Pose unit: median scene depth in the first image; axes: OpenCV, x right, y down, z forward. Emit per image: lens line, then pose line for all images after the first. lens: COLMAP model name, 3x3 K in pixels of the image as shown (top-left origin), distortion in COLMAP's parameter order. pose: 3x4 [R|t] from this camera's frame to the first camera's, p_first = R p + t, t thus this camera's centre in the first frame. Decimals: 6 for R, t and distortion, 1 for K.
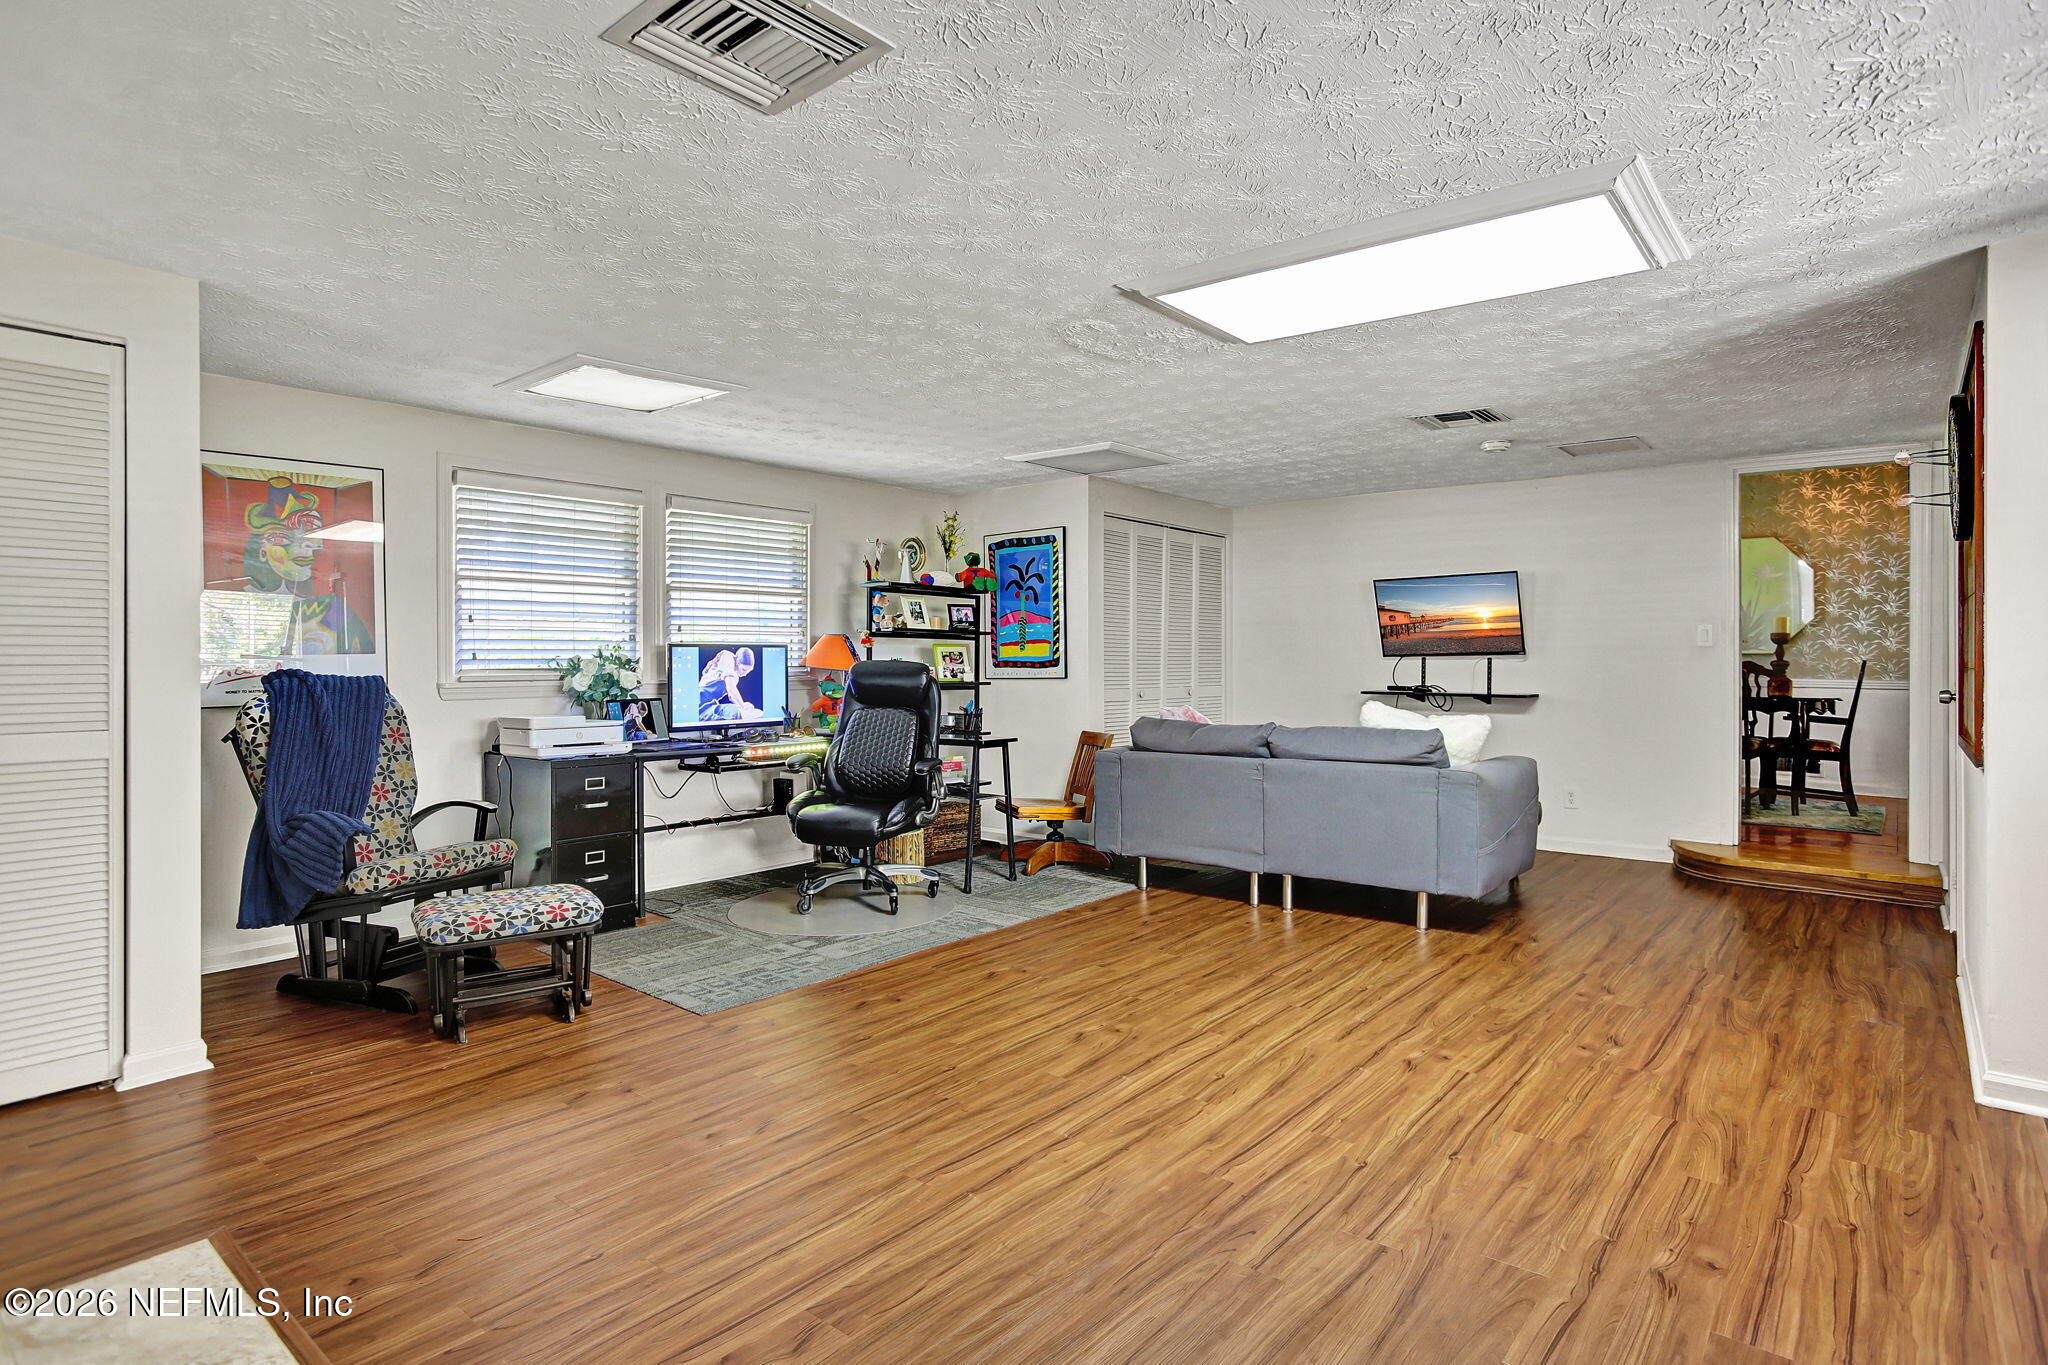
lens RADIAL K [[1132.5, 0, 1023.6], [0, 1132.5, 645.1], [0, 0, 1]] dist [0.000176, 0.000058]
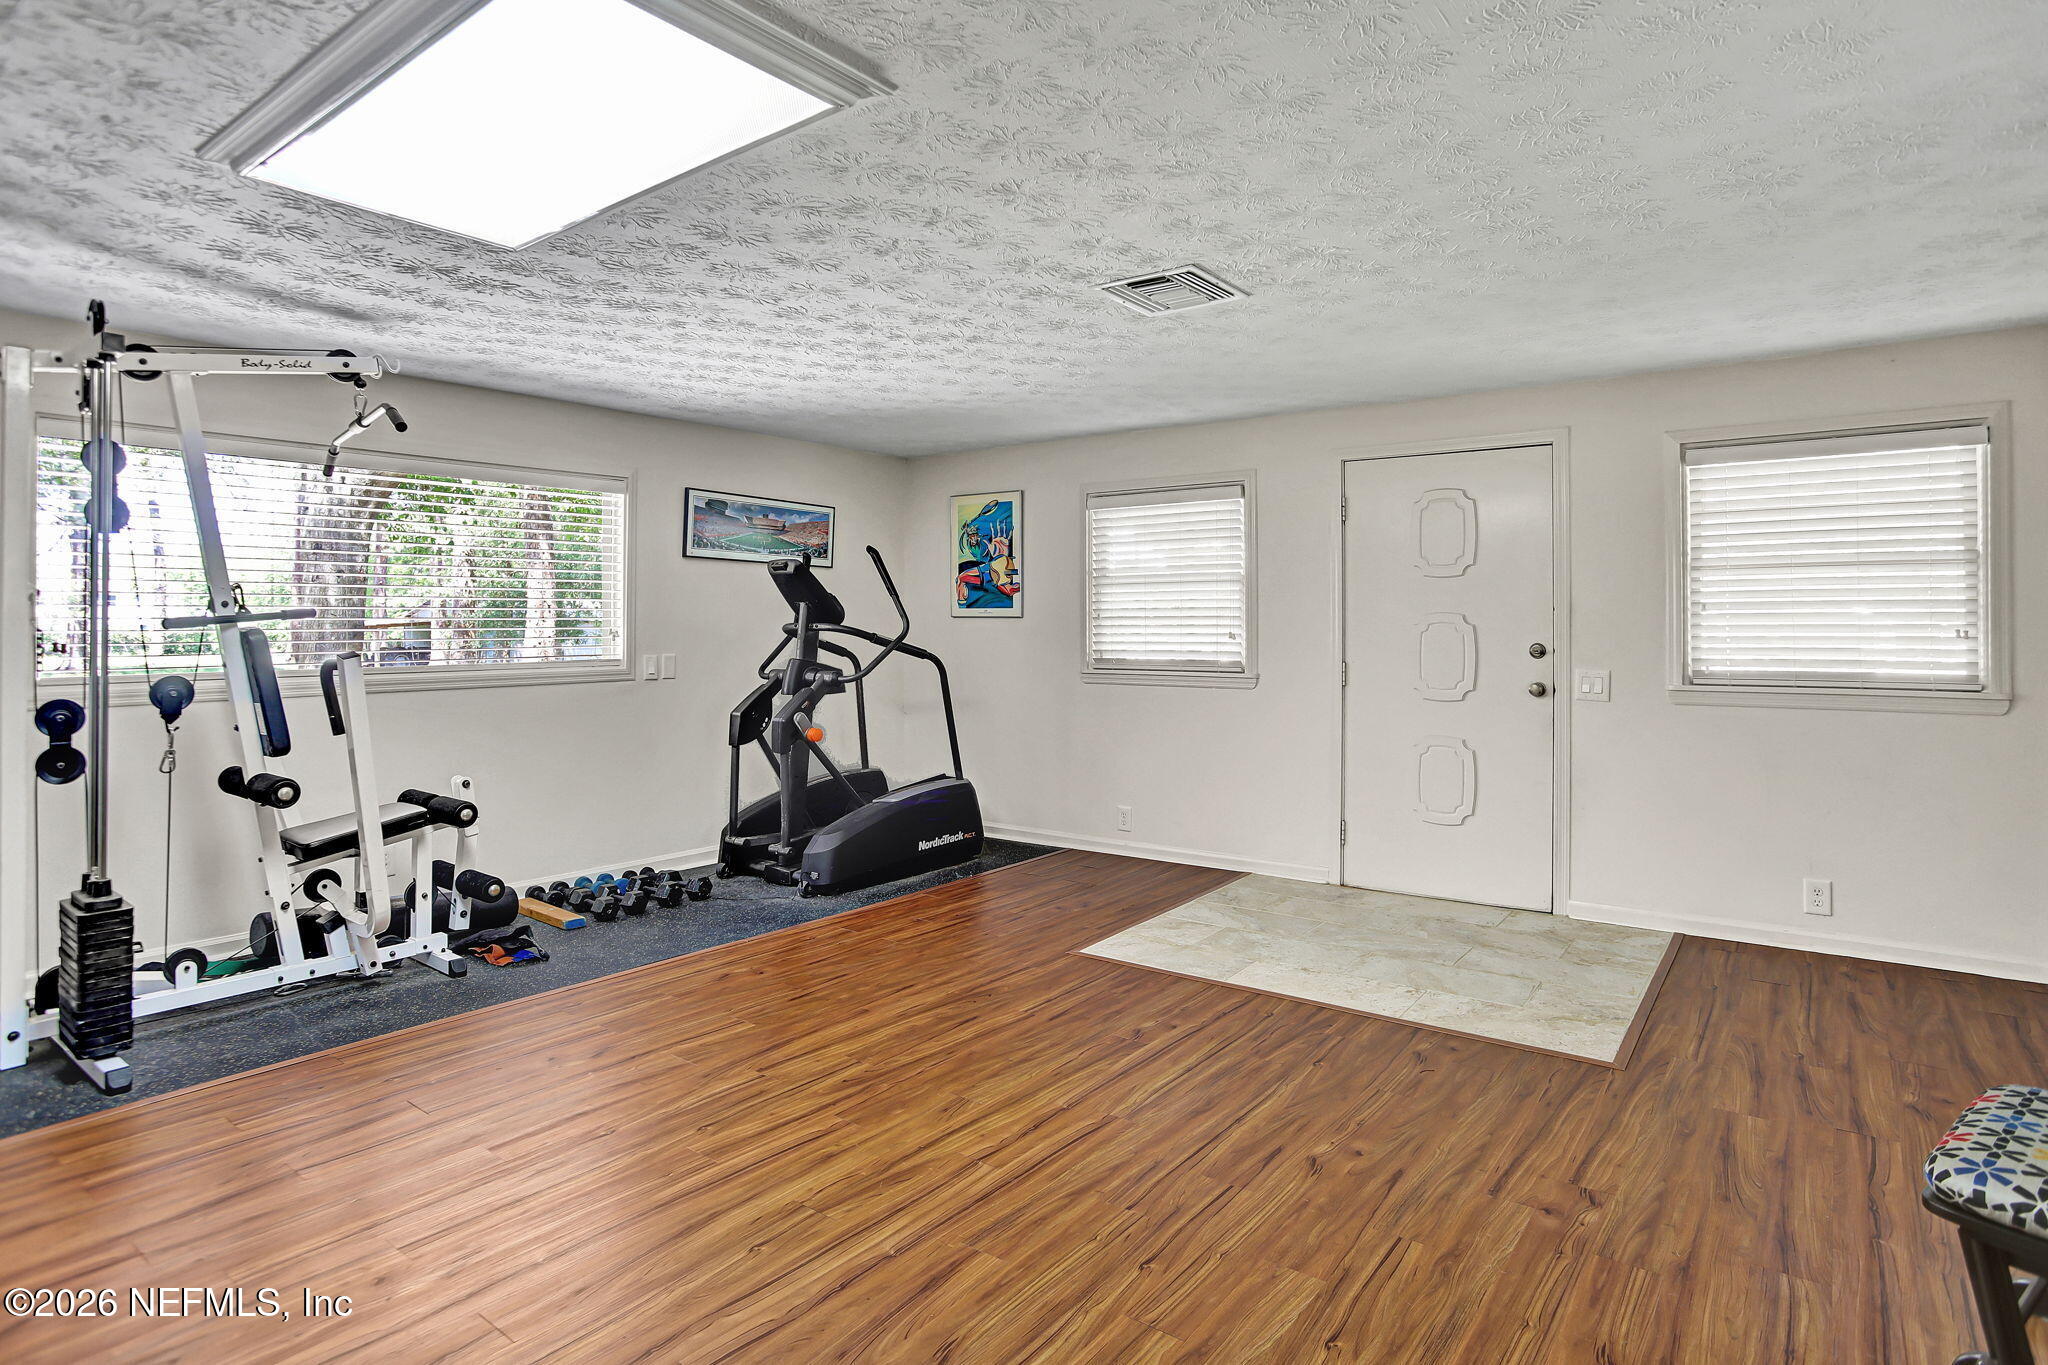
lens RADIAL K [[1132.5, 0, 1023.6], [0, 1132.5, 645.1], [0, 0, 1]] dist [0.000176, 0.000058]
pose [[-0.998860, 0.010282, -0.046623, 0.042709], [0.010238, 0.999947, 0.001182, 0.006716], [0.046633, 0.000704, -0.998912, 2.009232]]
